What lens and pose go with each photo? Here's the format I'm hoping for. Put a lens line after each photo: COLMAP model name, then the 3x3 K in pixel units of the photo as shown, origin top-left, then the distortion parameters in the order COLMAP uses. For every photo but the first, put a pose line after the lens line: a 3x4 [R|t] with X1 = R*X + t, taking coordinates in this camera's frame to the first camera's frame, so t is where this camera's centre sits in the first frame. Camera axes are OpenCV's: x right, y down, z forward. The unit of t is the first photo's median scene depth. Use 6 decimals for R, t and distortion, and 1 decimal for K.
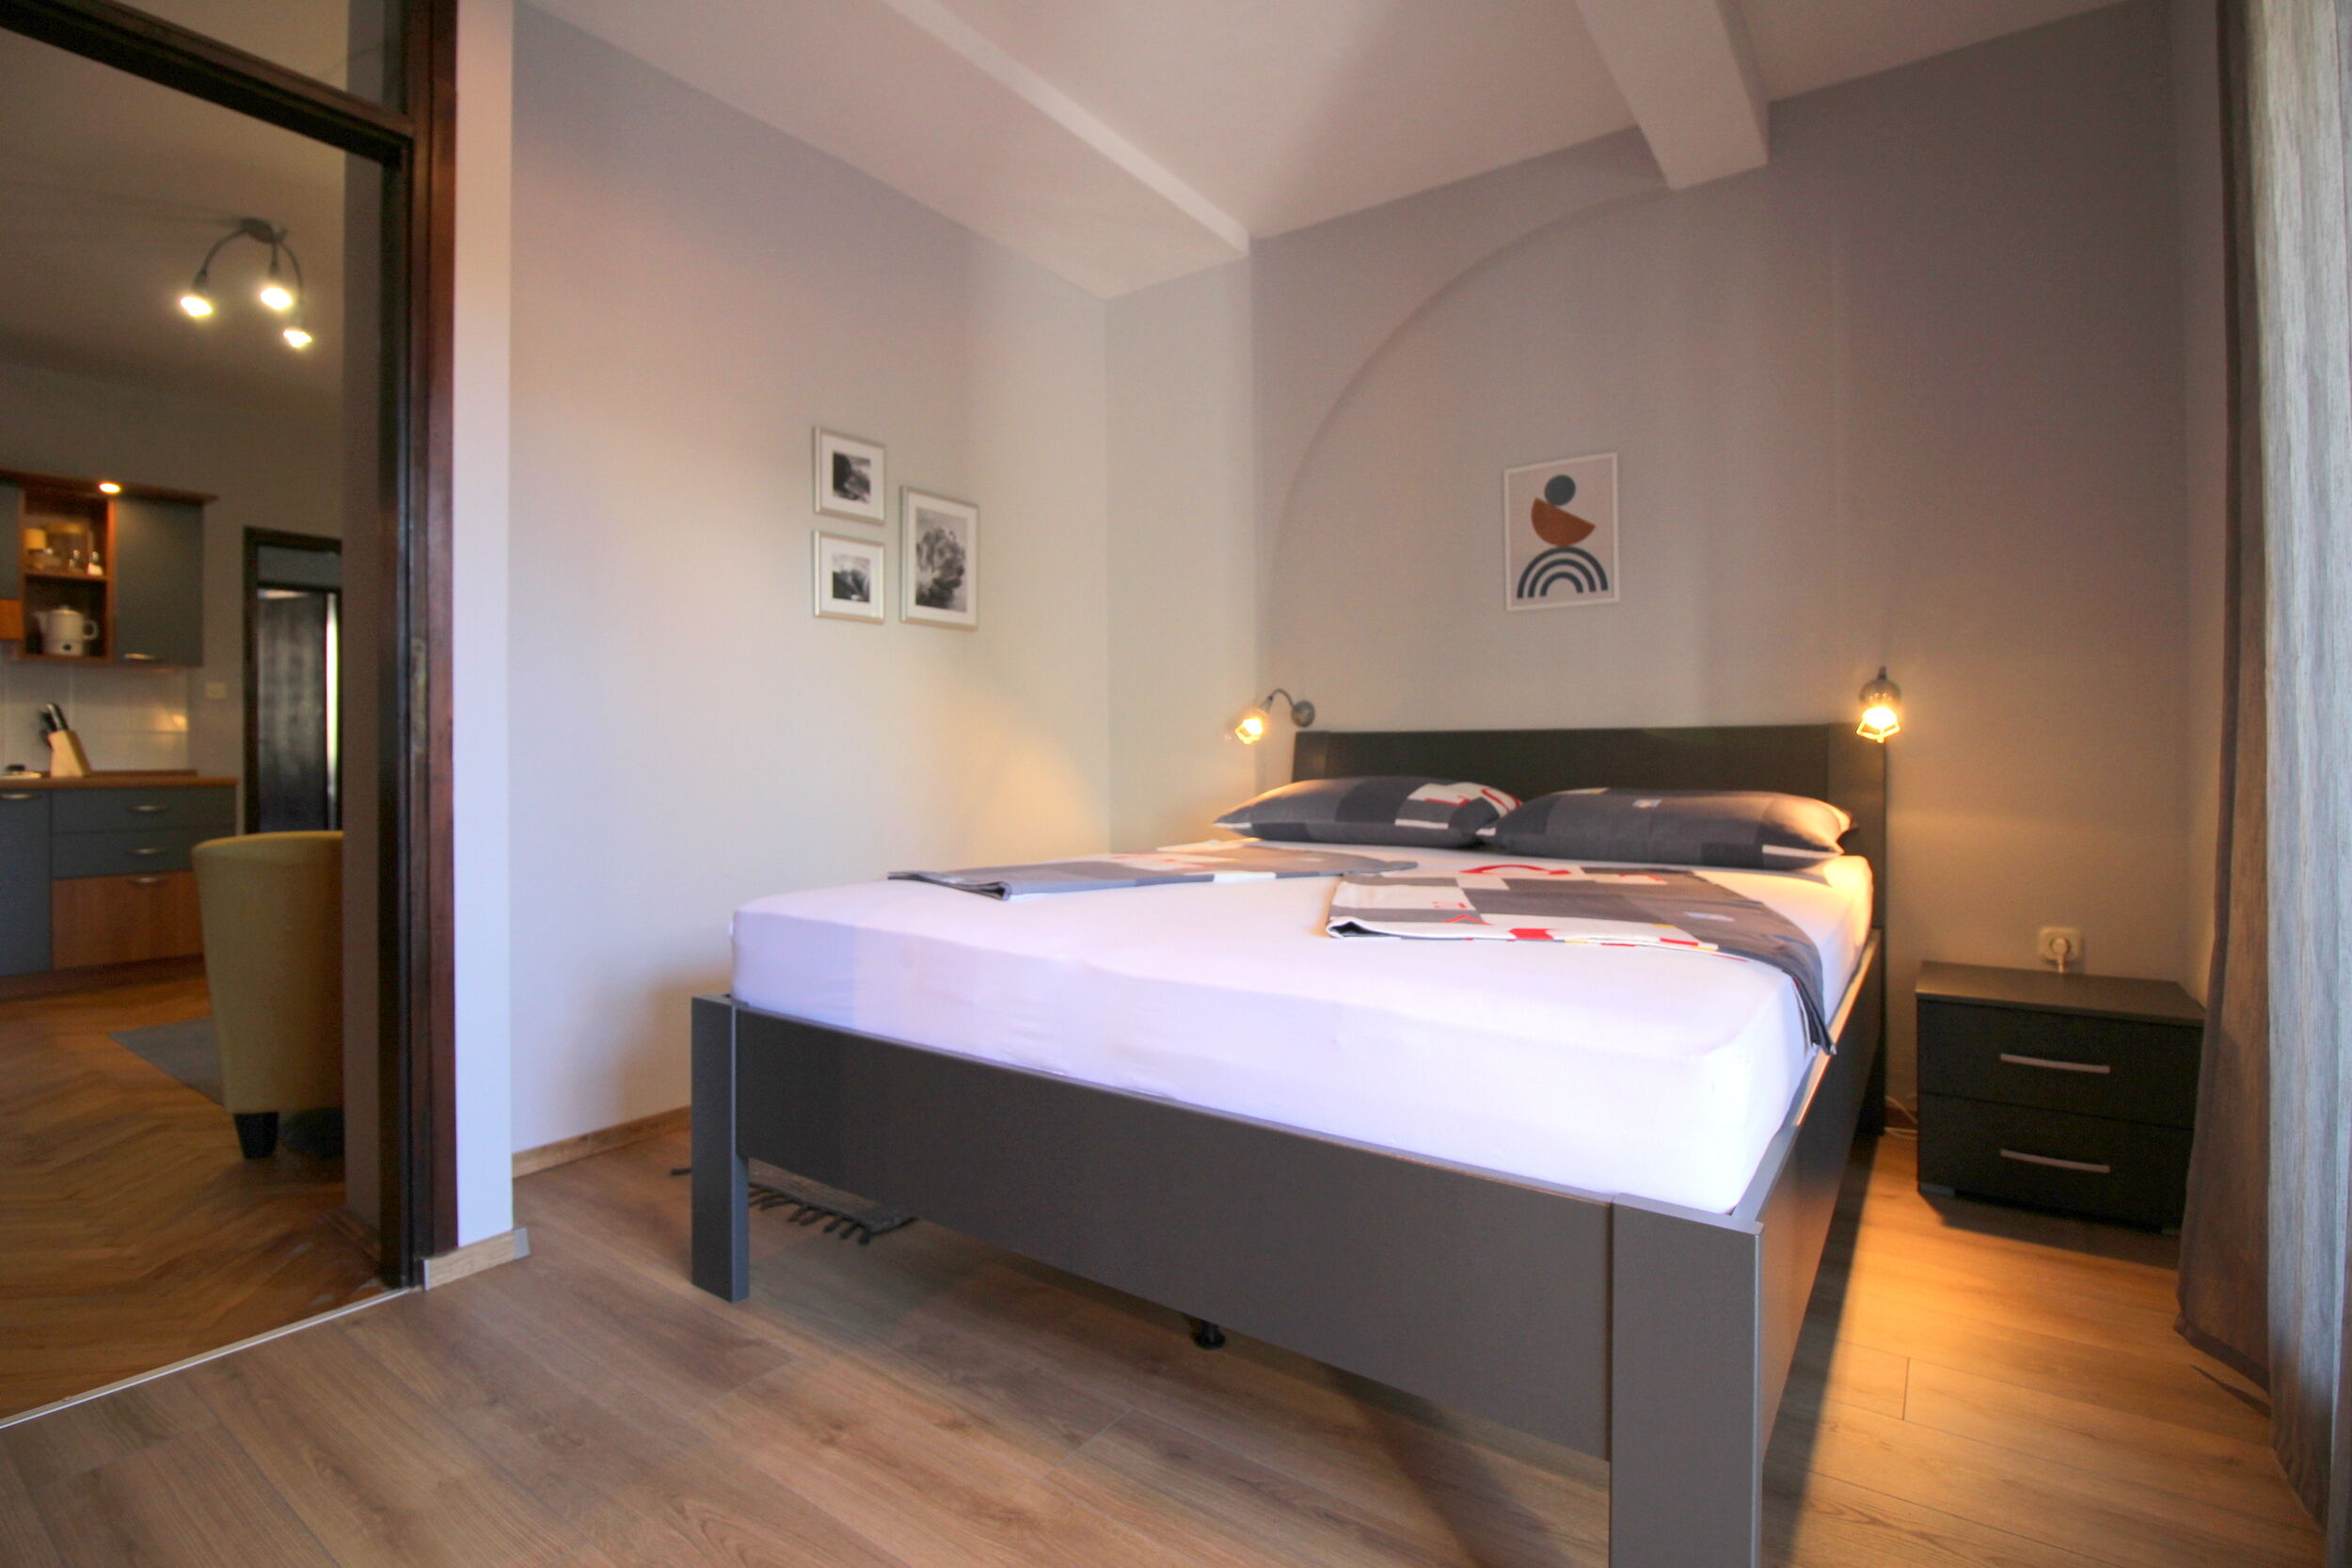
lens RADIAL K [[1116.1, 0, 1194.5], [0, 1116.1, 761.3], [0, 0, 1]] dist [0.013877, -0.023168]
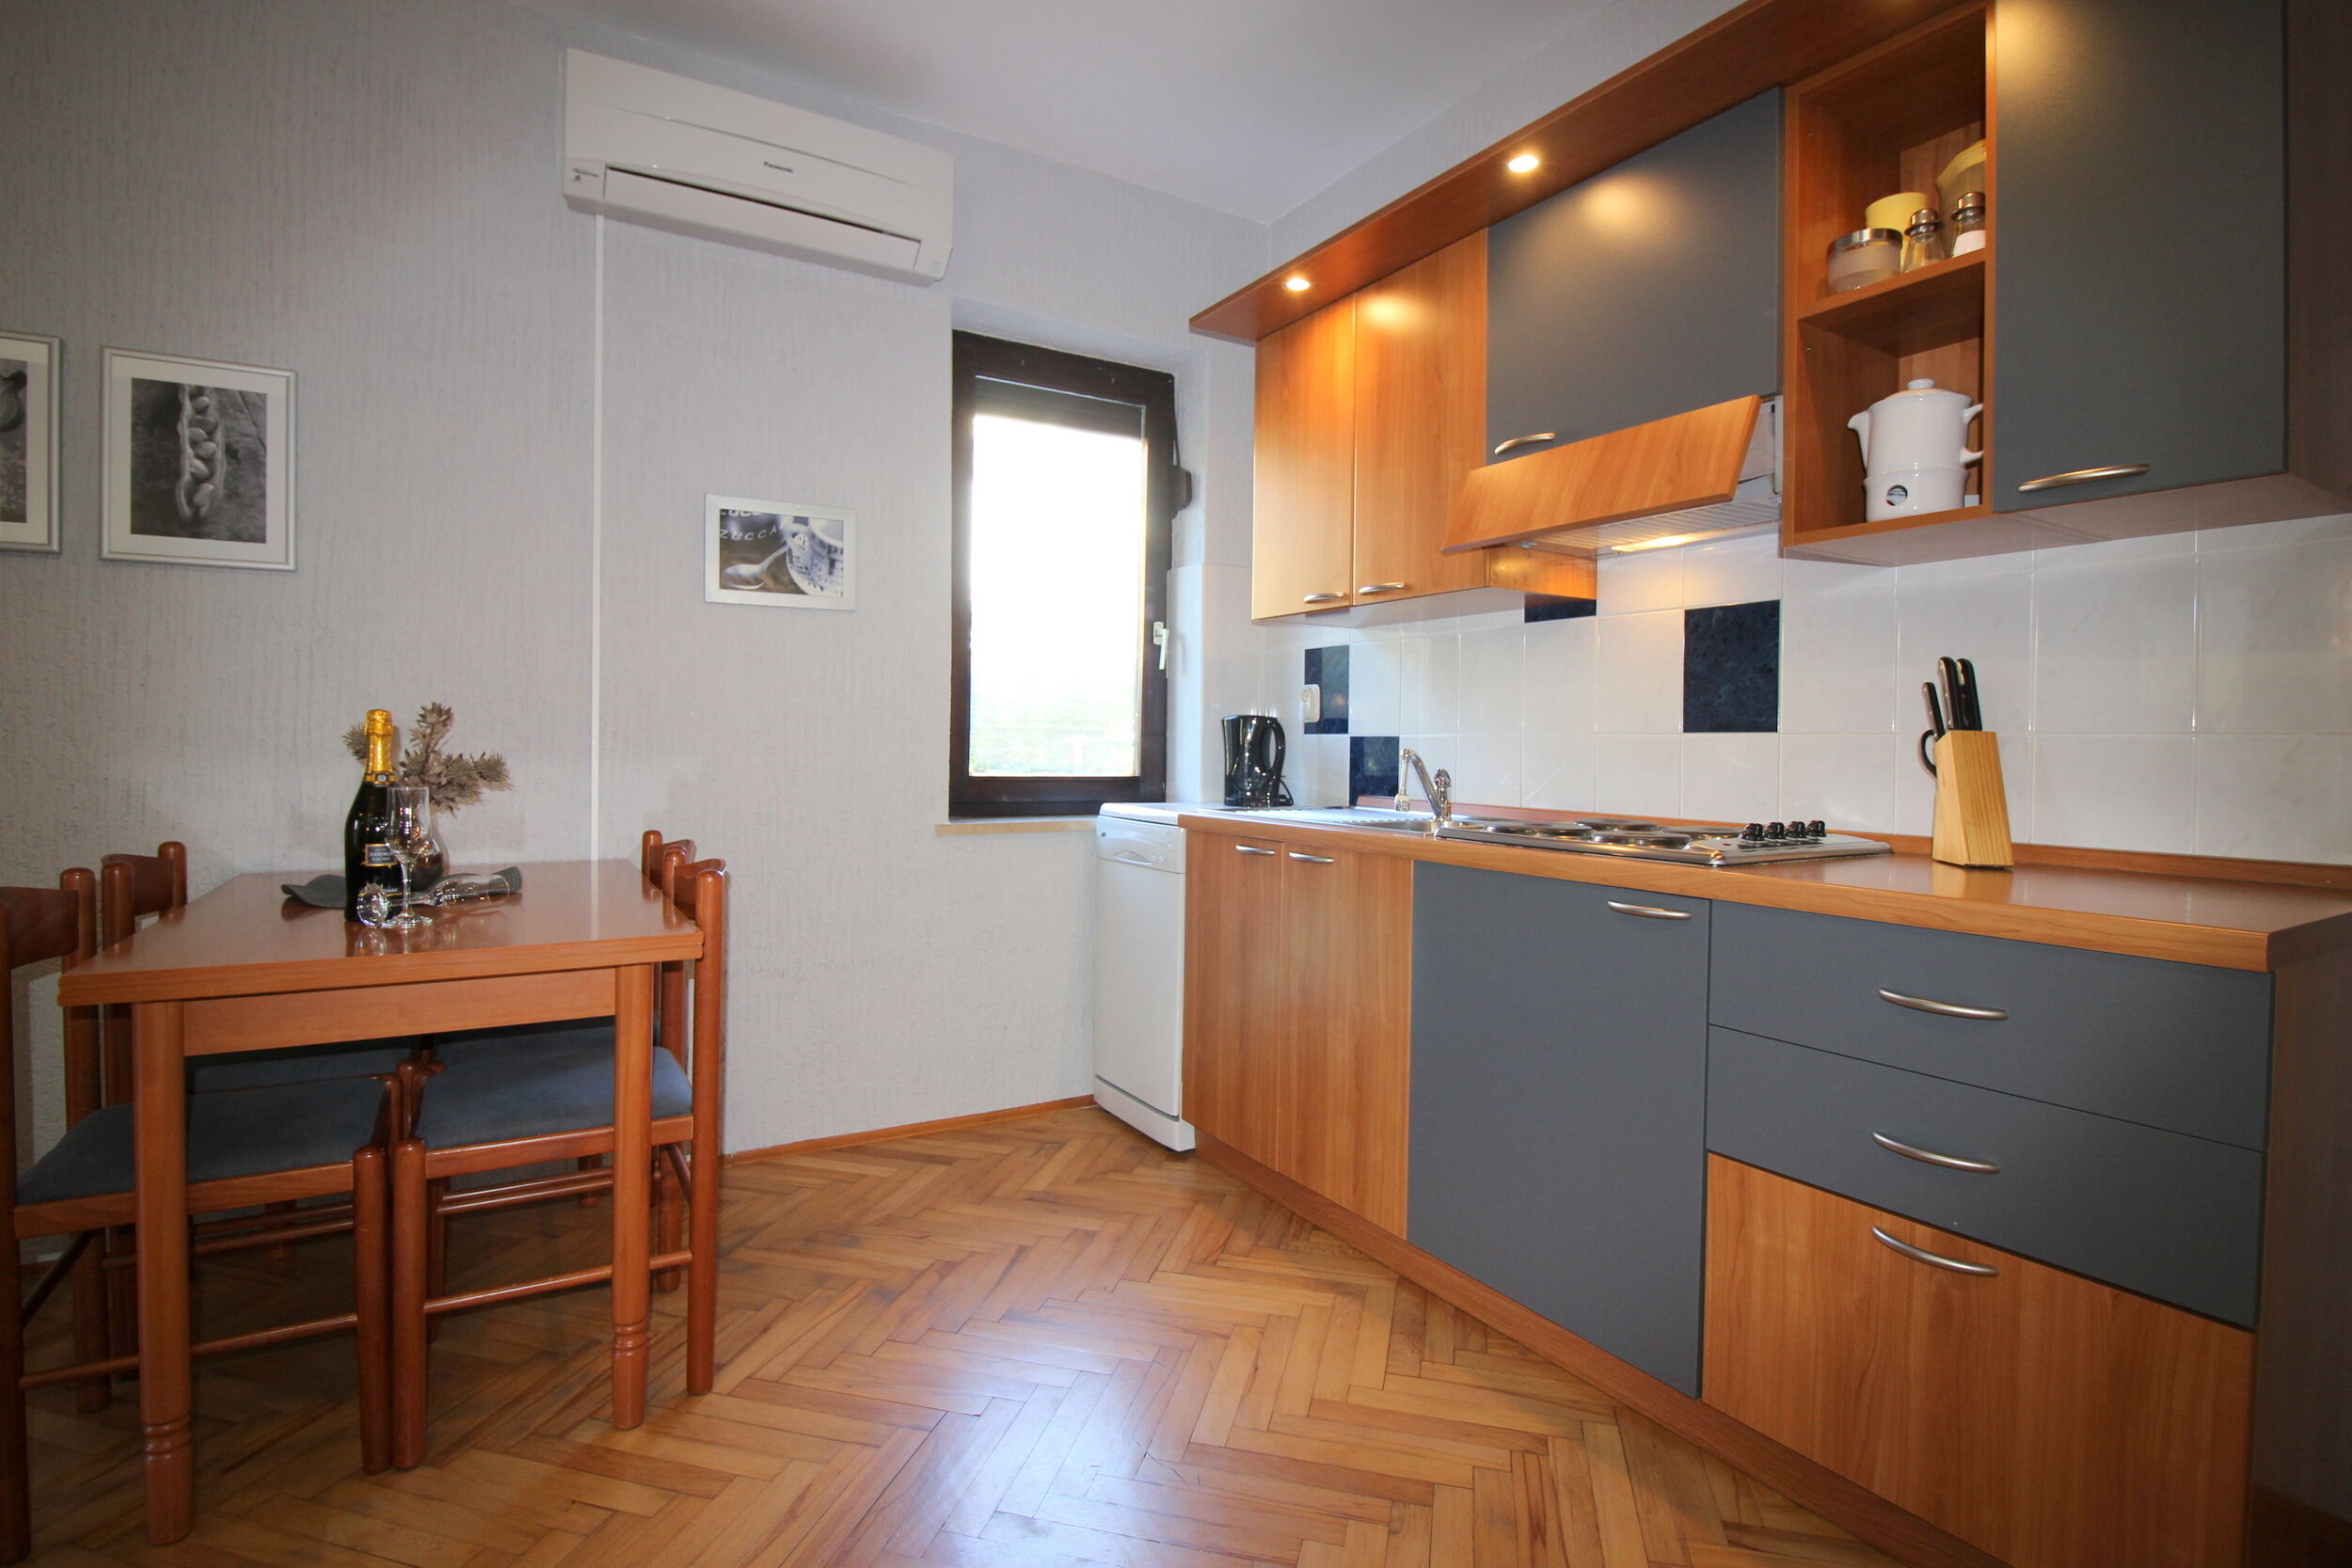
lens RADIAL K [[1133.2, 0, 1182.7], [0, 1133.2, 763.9], [0, 0, 1]] dist [0.003514, -0.012494]
pose [[-0.407223, 0.005230, -0.913314, -0.596065], [-0.020981, 0.999666, 0.015079, -0.018467], [0.913088, 0.025303, -0.406977, 0.928185]]
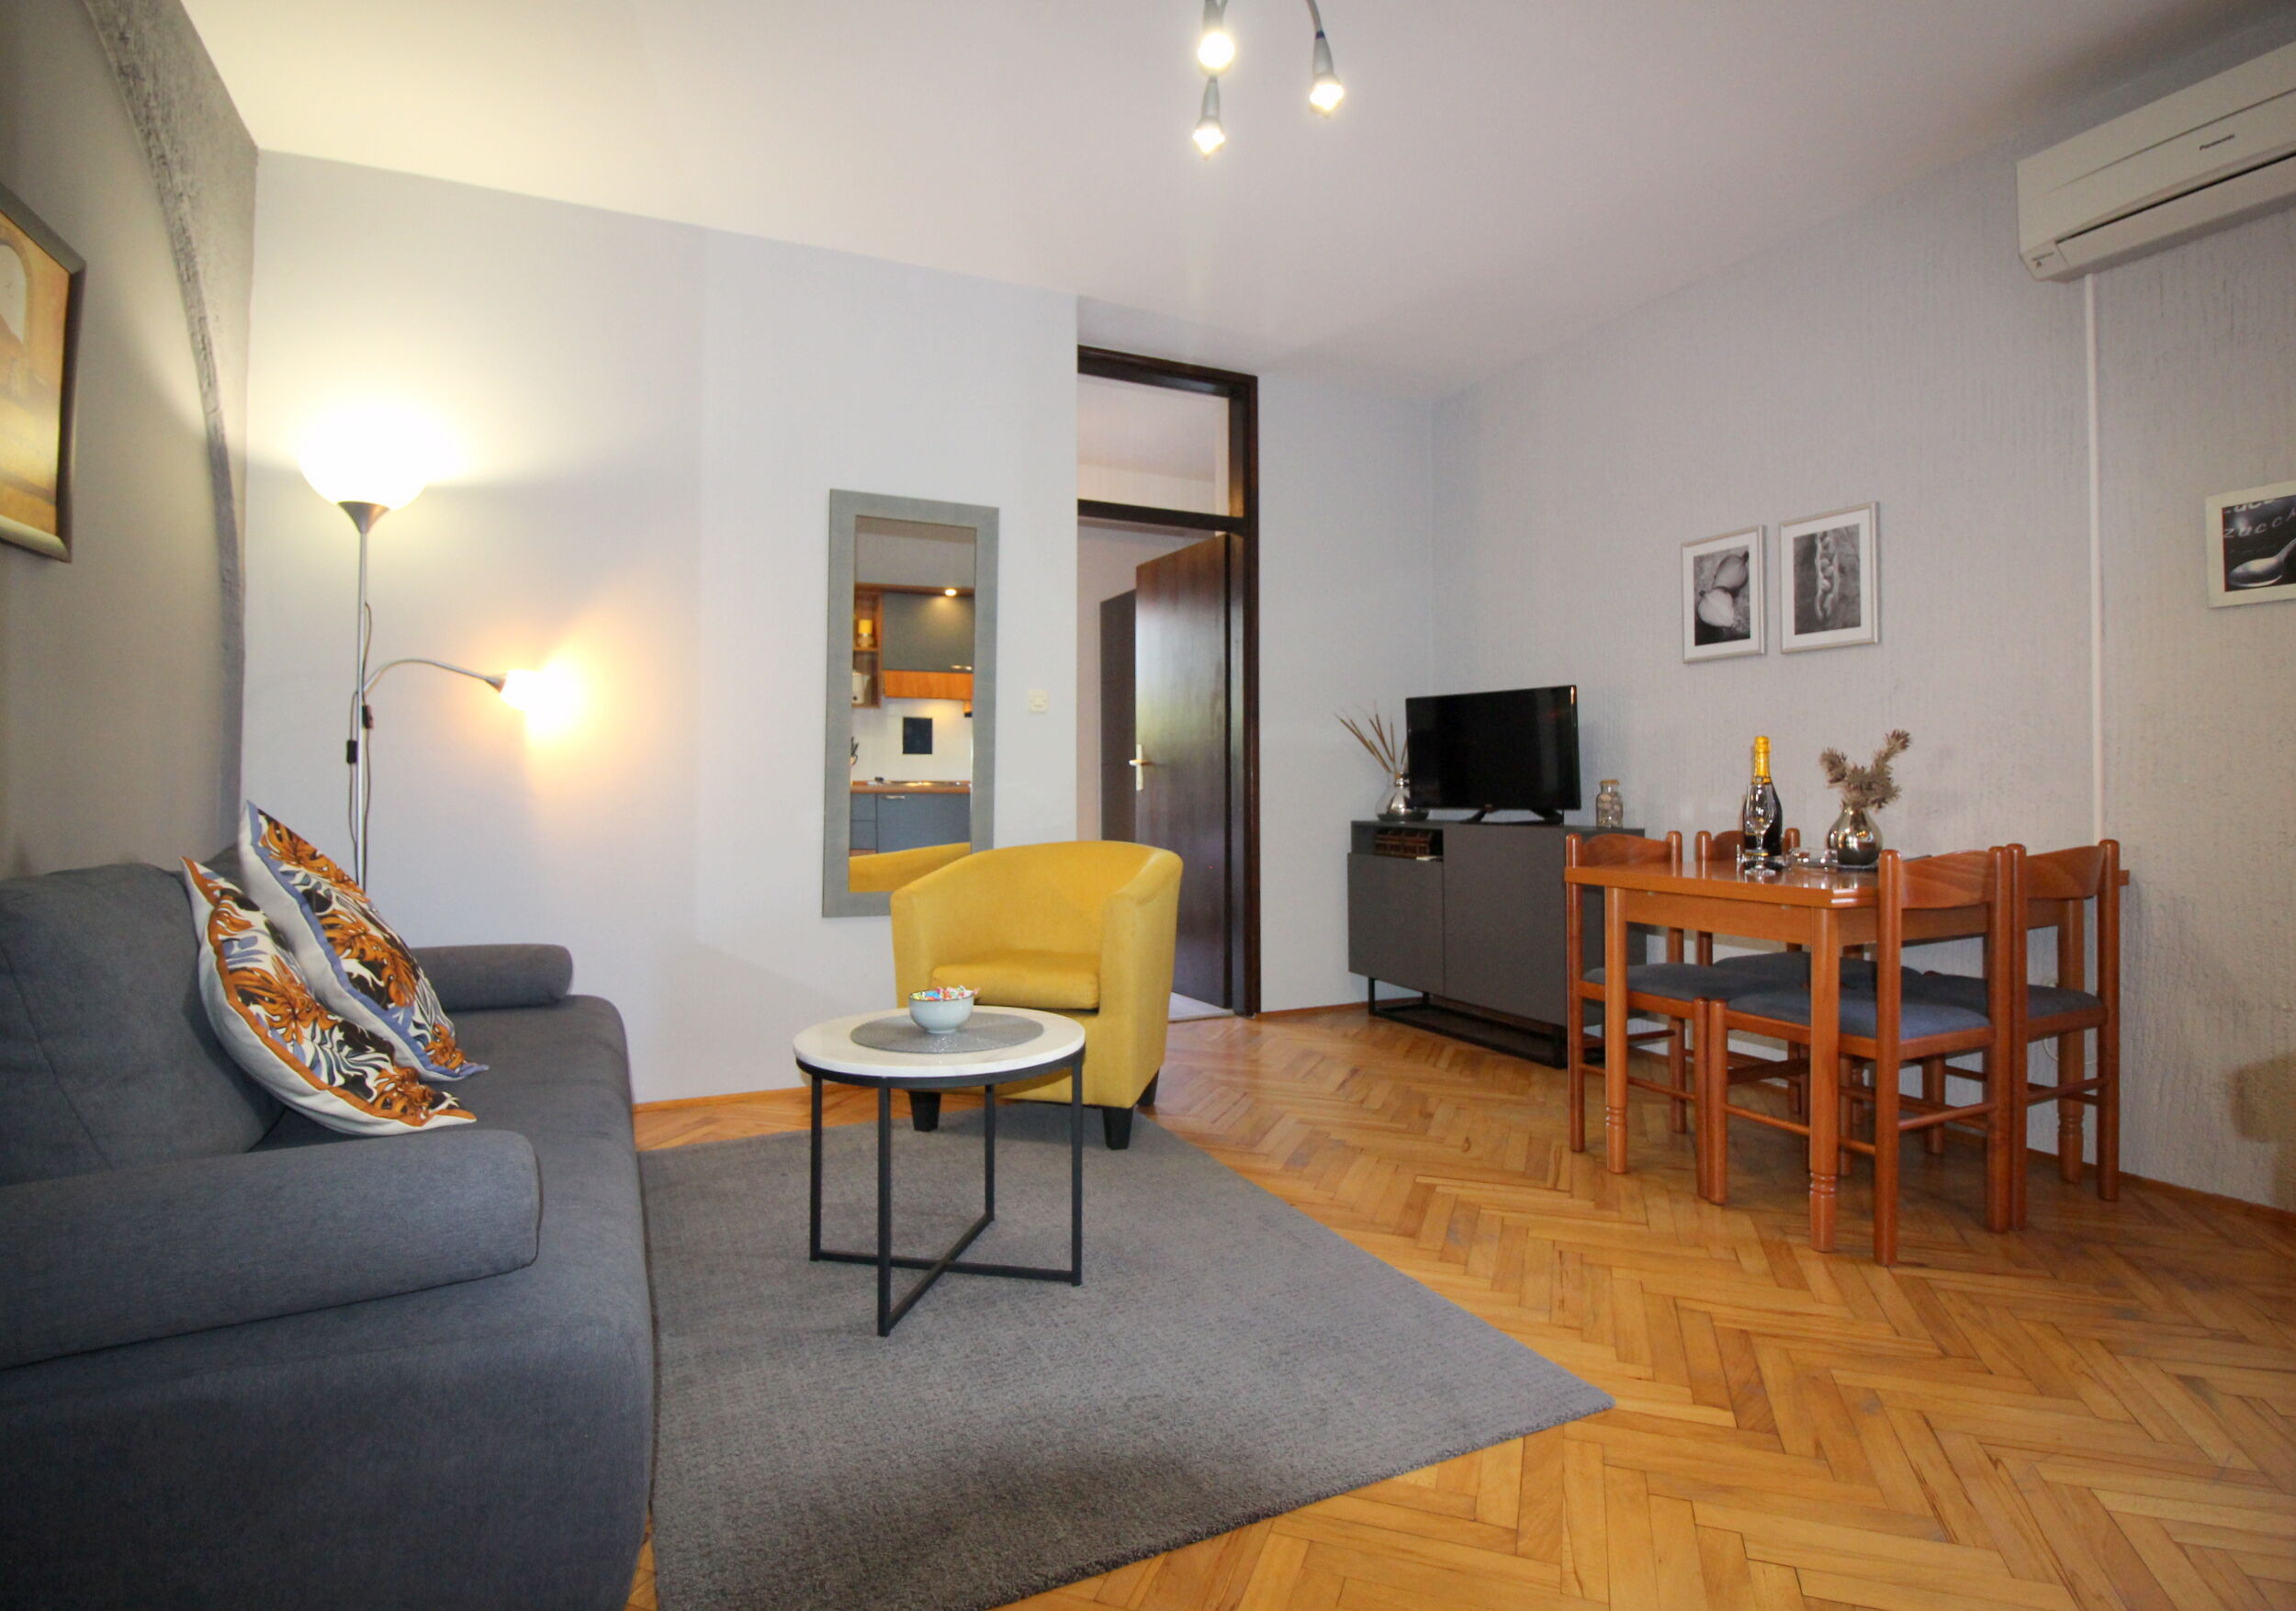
lens RADIAL K [[1170.0, 0, 1147.9], [0, 1170.0, 767.5], [0, 0, 1]] dist [-0.024678, -0.000394]
pose [[-0.871235, 0.001844, 0.490863, -0.843108], [-0.000798, 0.999986, -0.005172, -0.006168], [-0.490866, -0.004898, -0.871221, 1.208442]]
